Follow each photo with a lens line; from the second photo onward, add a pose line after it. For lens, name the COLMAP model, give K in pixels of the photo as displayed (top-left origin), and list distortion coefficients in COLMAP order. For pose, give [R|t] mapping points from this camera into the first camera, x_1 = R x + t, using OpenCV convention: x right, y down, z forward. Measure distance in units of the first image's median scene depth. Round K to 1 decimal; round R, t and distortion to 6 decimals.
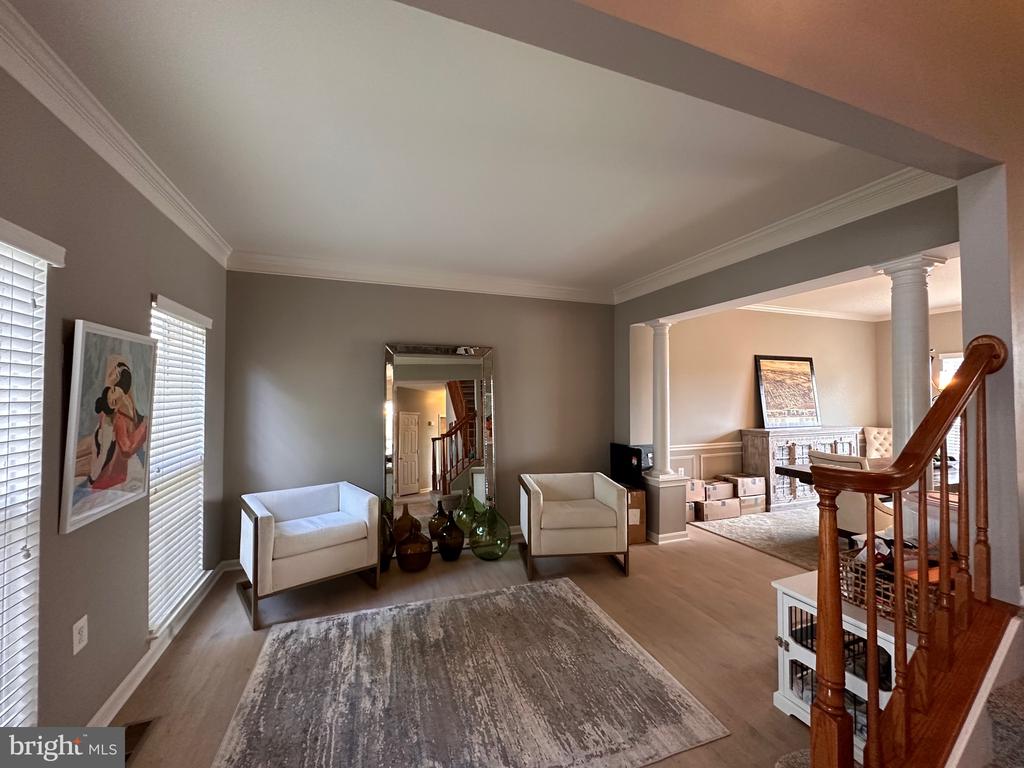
lens RADIAL K [[408.6, 0, 513.0], [0, 408.6, 385.5], [0, 0, 1]] dist [-0.007192, 0.000669]
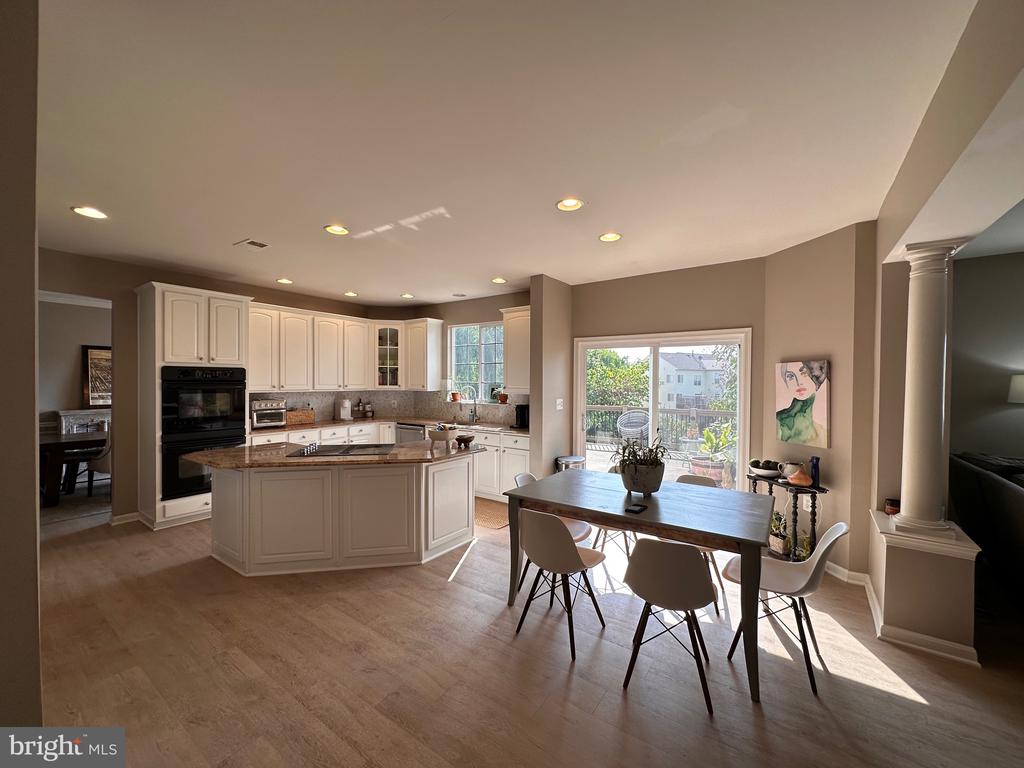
lens RADIAL K [[408.6, 0, 520.4], [0, 408.6, 385.9], [0, 0, 1]] dist [-0.007192, 0.000669]
pose [[0.830288, -0.004801, 0.557314, 0.960793], [-0.009598, 0.999691, 0.022911, 0.000700], [-0.557252, -0.024372, 0.829986, -0.601642]]
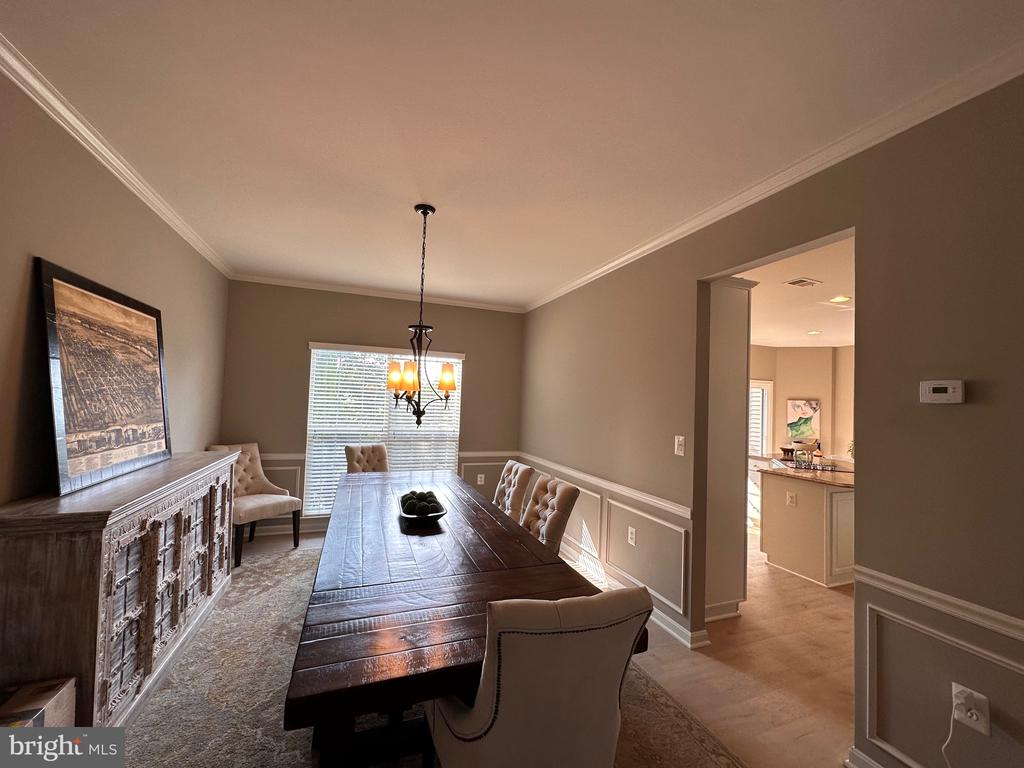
lens RADIAL K [[408.6, 0, 511.5], [0, 408.6, 385.9], [0, 0, 1]] dist [-0.007192, 0.000669]
pose [[0.006190, 0.029373, 0.999549, 0.296544], [-0.048061, 0.998422, -0.029042, 0.012291], [-0.998825, -0.047859, 0.007592, 0.634185]]
